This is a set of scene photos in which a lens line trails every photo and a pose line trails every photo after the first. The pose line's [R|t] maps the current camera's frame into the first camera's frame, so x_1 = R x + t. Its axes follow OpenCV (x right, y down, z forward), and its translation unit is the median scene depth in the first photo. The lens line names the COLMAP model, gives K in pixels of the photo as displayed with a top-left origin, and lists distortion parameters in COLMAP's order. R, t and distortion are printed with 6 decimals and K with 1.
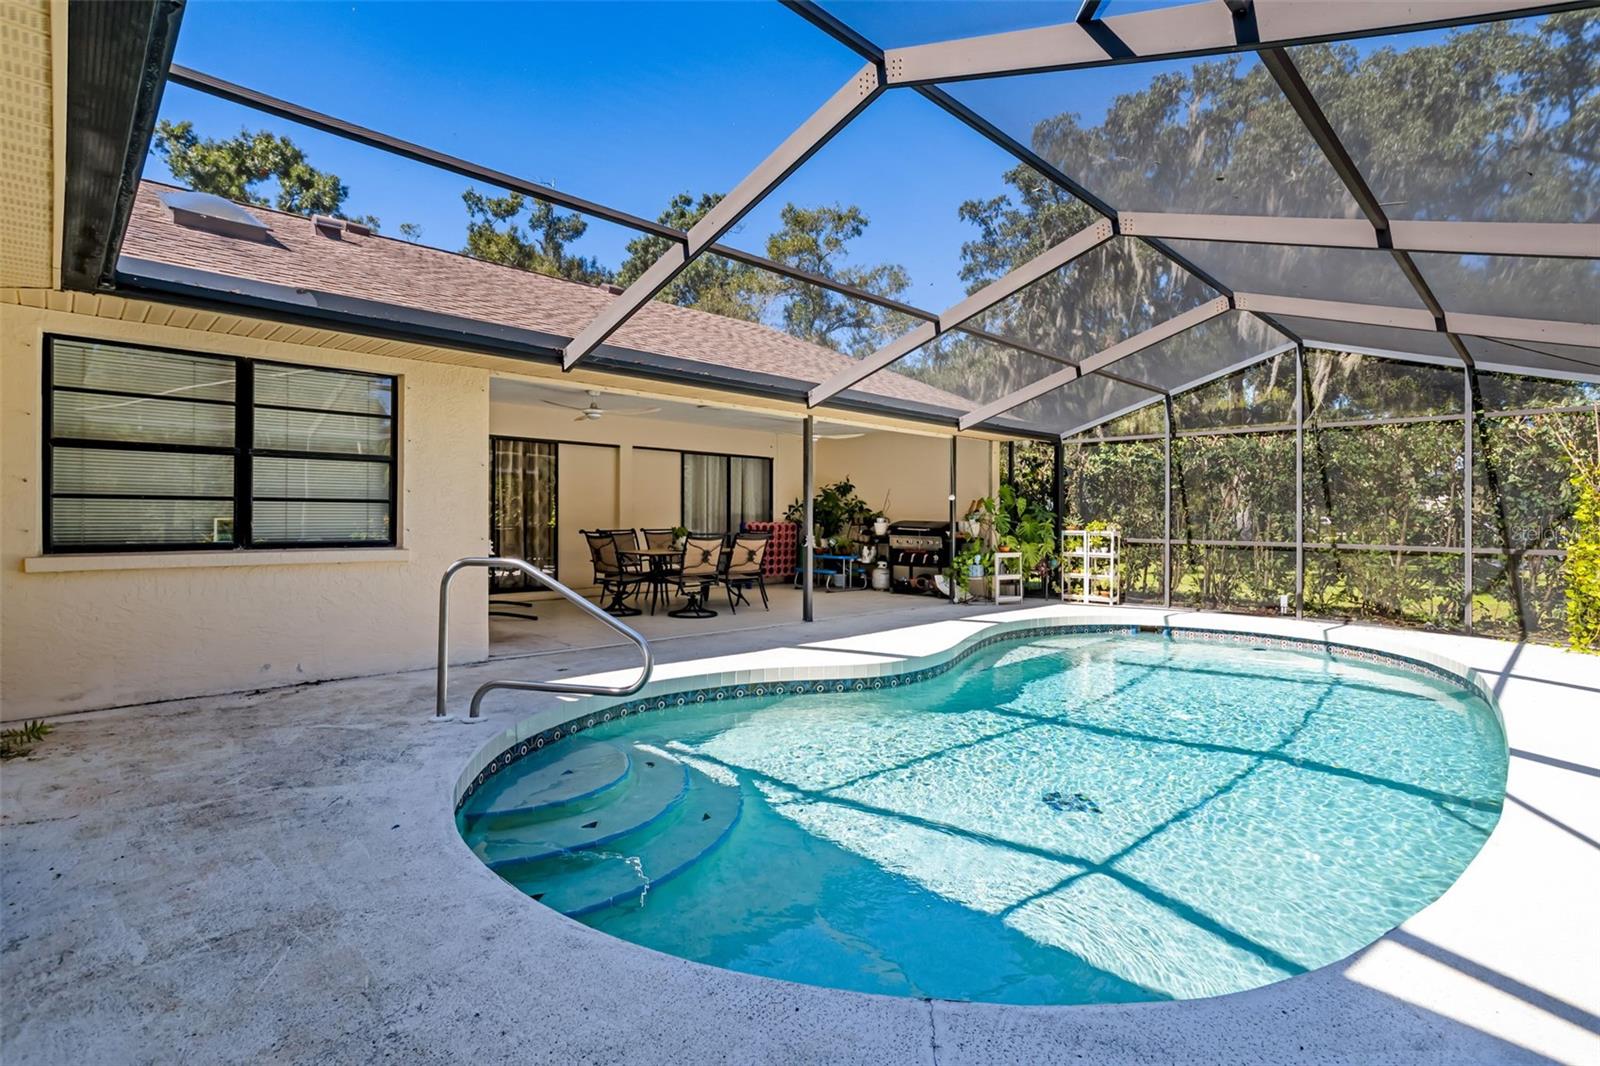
lens RADIAL K [[748.2, 0, 800.0], [0, 748.2, 533.0], [0, 0, 1]] dist [-0.000734, 0.000395]
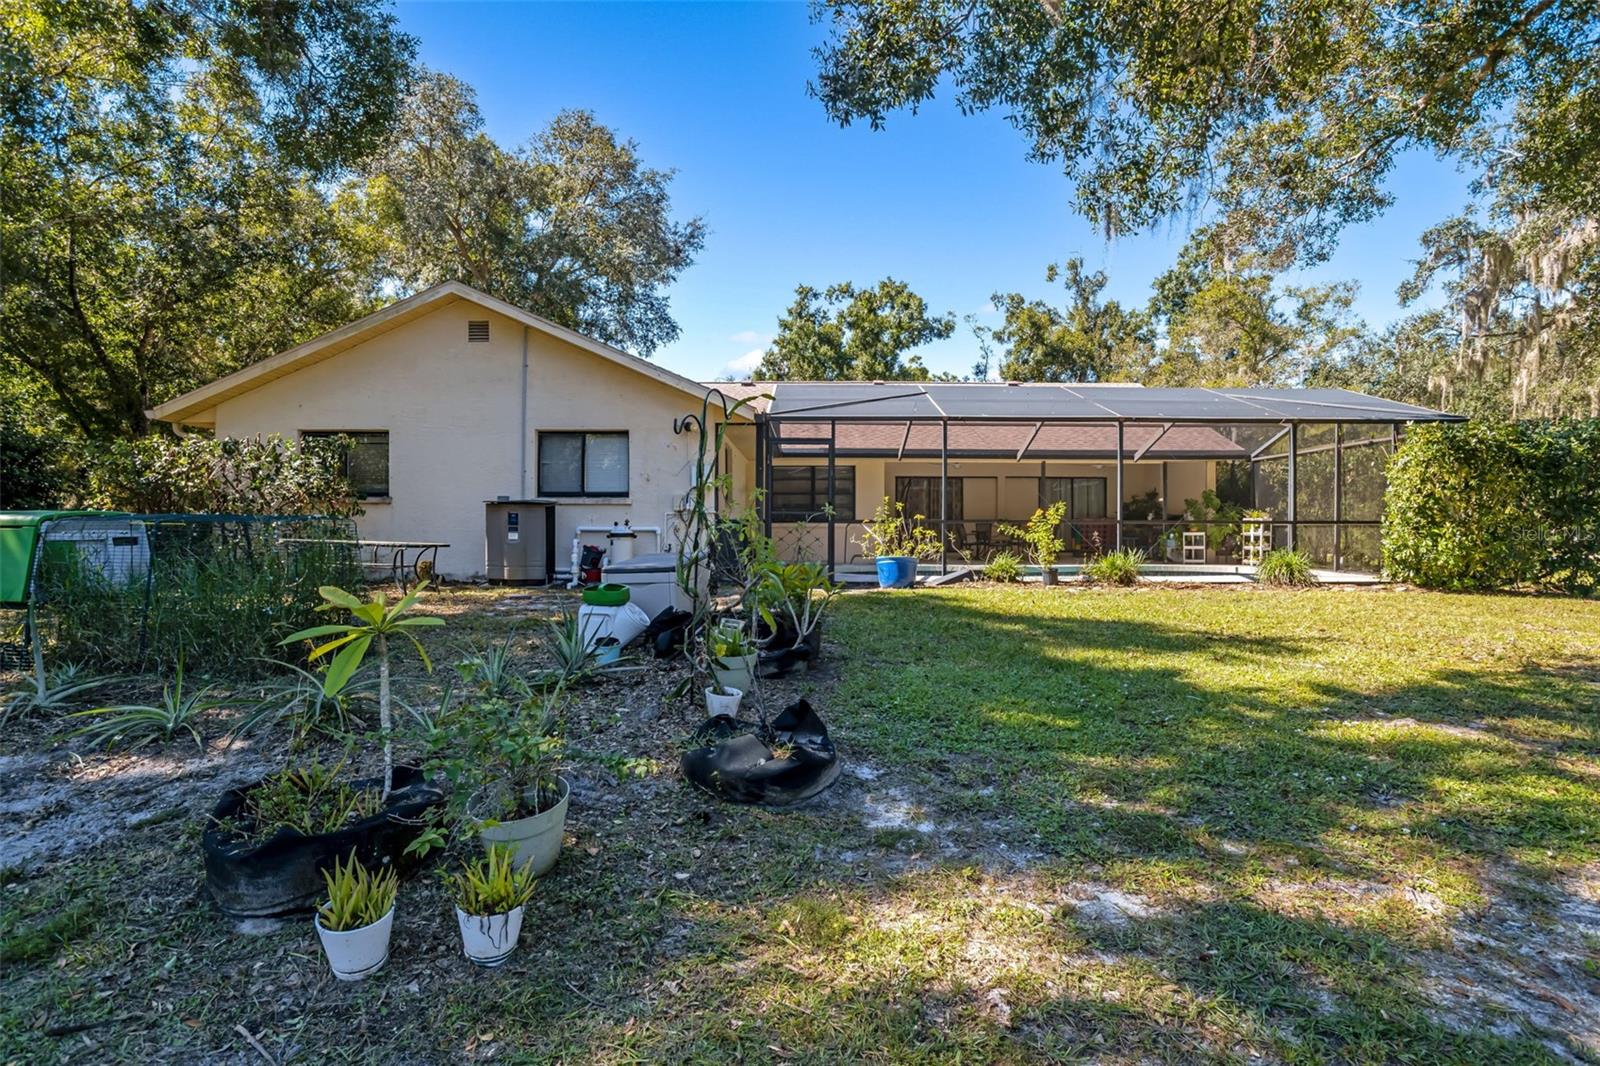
lens RADIAL K [[839.3, 0, 800.0], [0, 839.3, 533.0], [0, 0, 1]] dist [-0.030034, 0.000126]
pose [[0.713970, -0.008503, -0.700125, 0.874395], [-0.010344, 0.999689, -0.022689, 0.071587], [0.700100, 0.023441, 0.713660, -0.817866]]
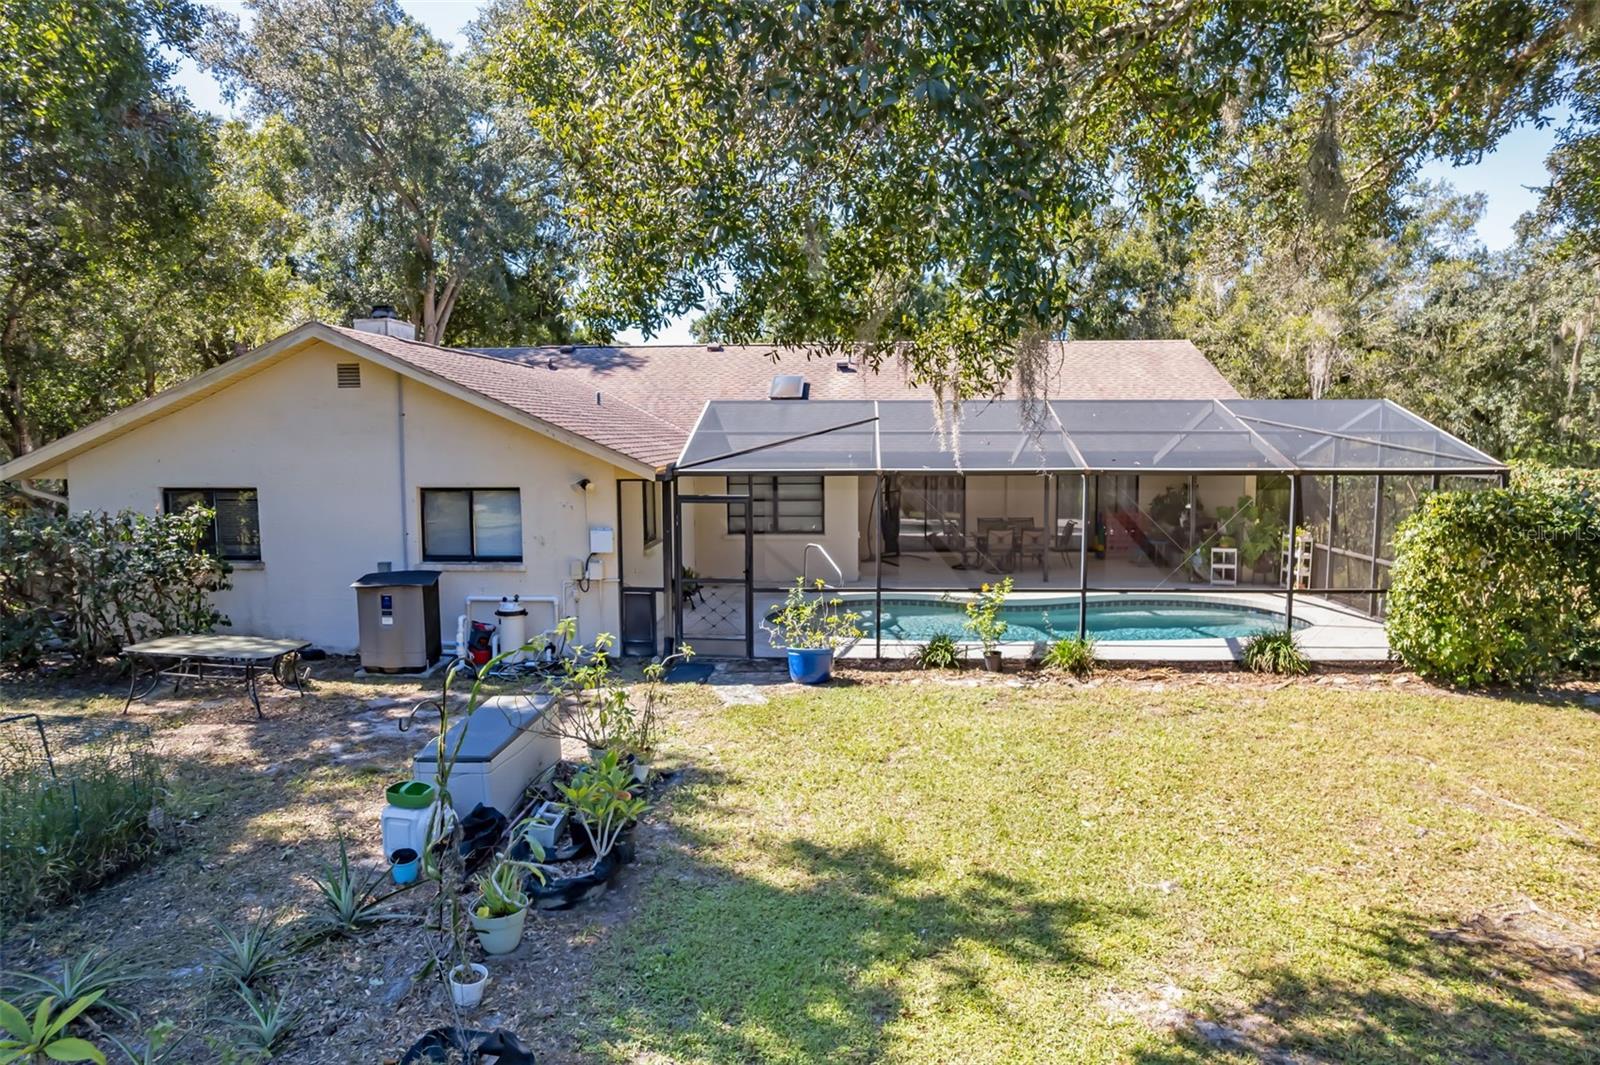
lens RADIAL K [[1013.8, 0, 800.0], [0, 1013.8, 532.5], [0, 0, 1]] dist [-0.034516, 0.002424]
pose [[0.680046, 0.054515, -0.731139, 1.029041], [-0.005044, 0.997556, 0.069687, -0.124433], [0.733152, -0.043703, 0.678659, -0.749698]]
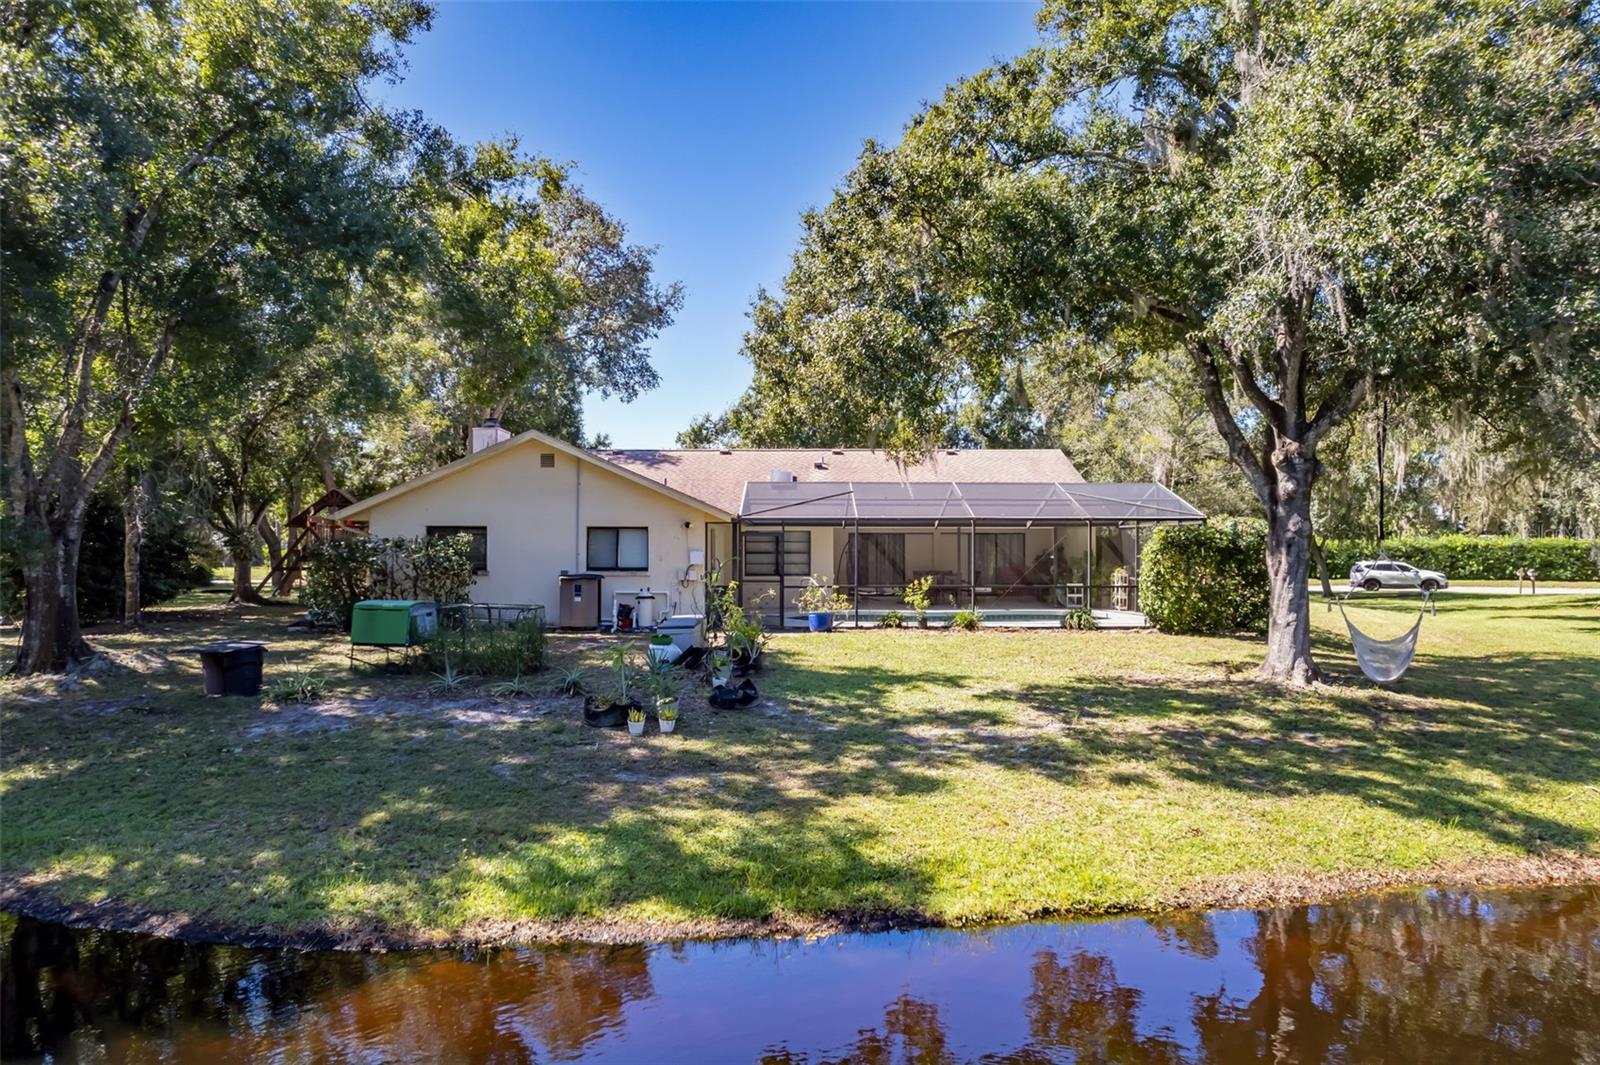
lens RADIAL K [[1013.8, 0, 800.0], [0, 1013.8, 532.5], [0, 0, 1]] dist [-0.034516, 0.002424]
pose [[0.723669, -0.021508, -0.689812, 1.571333], [-0.008871, 0.999142, -0.040459, 0.001662], [0.690090, 0.035398, 0.722857, -1.458459]]
